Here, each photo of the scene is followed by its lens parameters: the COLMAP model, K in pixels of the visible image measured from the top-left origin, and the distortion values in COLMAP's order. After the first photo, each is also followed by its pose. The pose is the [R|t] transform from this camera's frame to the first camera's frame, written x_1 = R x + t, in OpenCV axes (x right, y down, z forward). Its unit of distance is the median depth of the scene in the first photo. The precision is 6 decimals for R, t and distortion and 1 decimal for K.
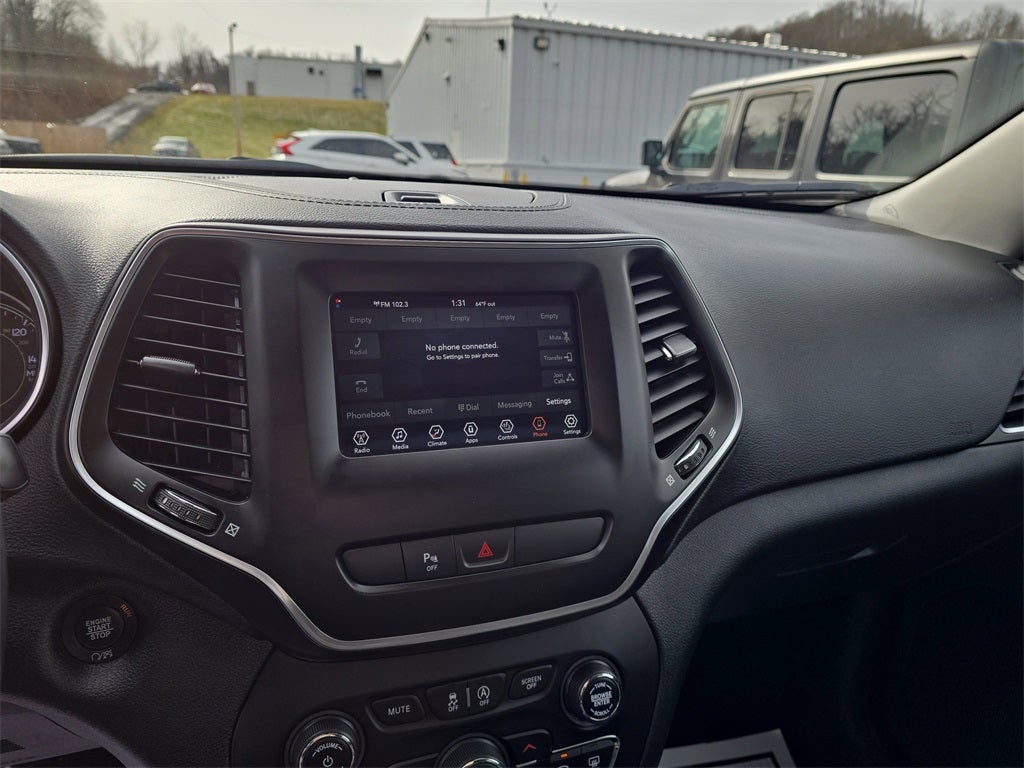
lens RADIAL K [[705.0, 0, 512.0], [0, 705.0, 384.0], [0, 0, 1]] dist [0.030709, -0.030207]
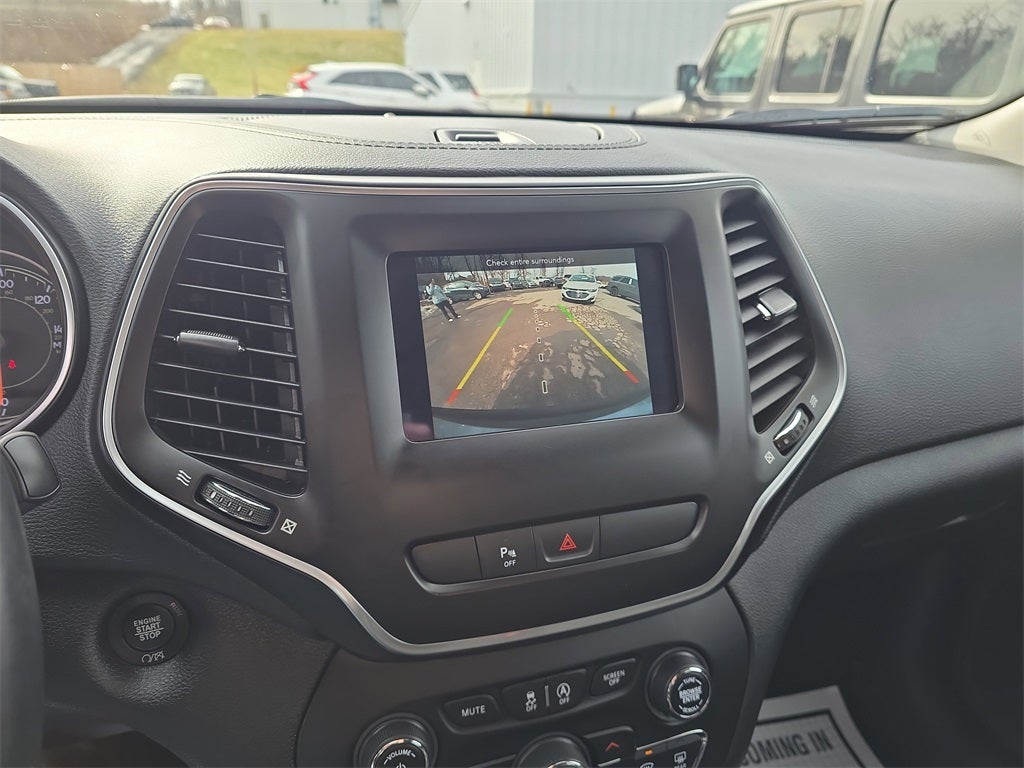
lens RADIAL K [[710.9, 0, 513.0], [0, 710.9, 381.8], [0, 0, 1]] dist [0.016691, -0.021031]
pose [[0.999322, -0.011672, -0.034925, -0.062388], [0.014501, 0.996538, 0.081868, -0.034247], [0.033848, -0.082319, 0.996031, 0.104607]]
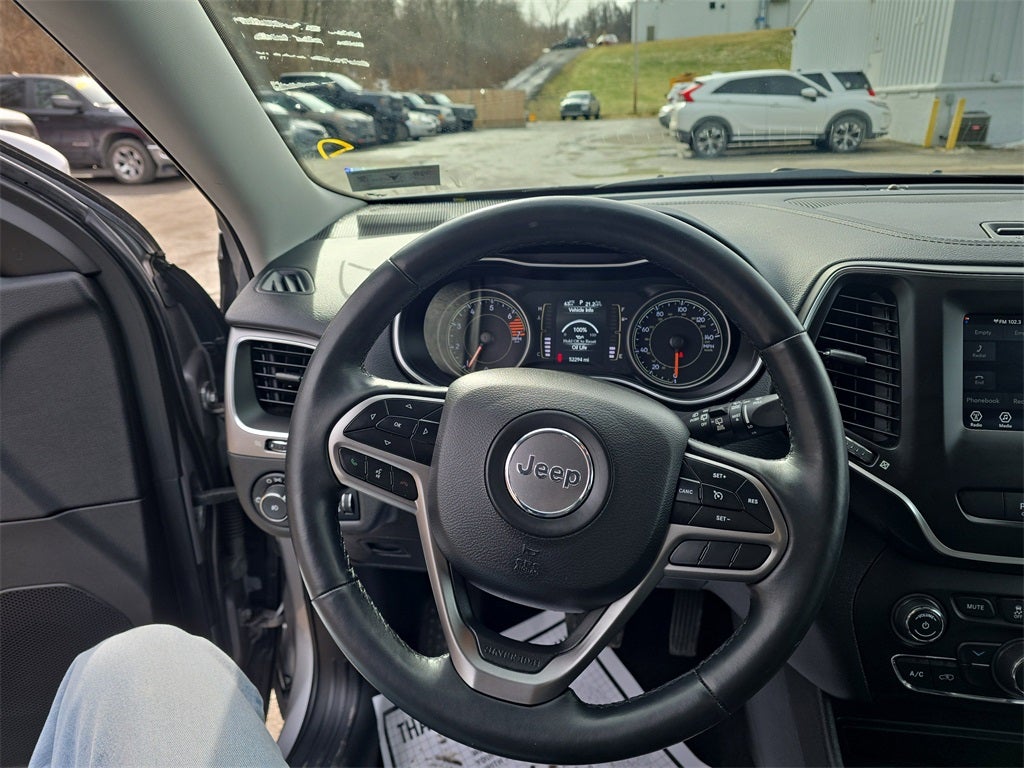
lens RADIAL K [[705.0, 0, 512.0], [0, 705.0, 384.0], [0, 0, 1]] dist [0.030709, -0.030207]
pose [[0.871044, 0.105253, -0.479796, -0.293005], [-0.068668, 0.993274, 0.093232, -0.048703], [0.486382, -0.048262, 0.872413, -0.596788]]
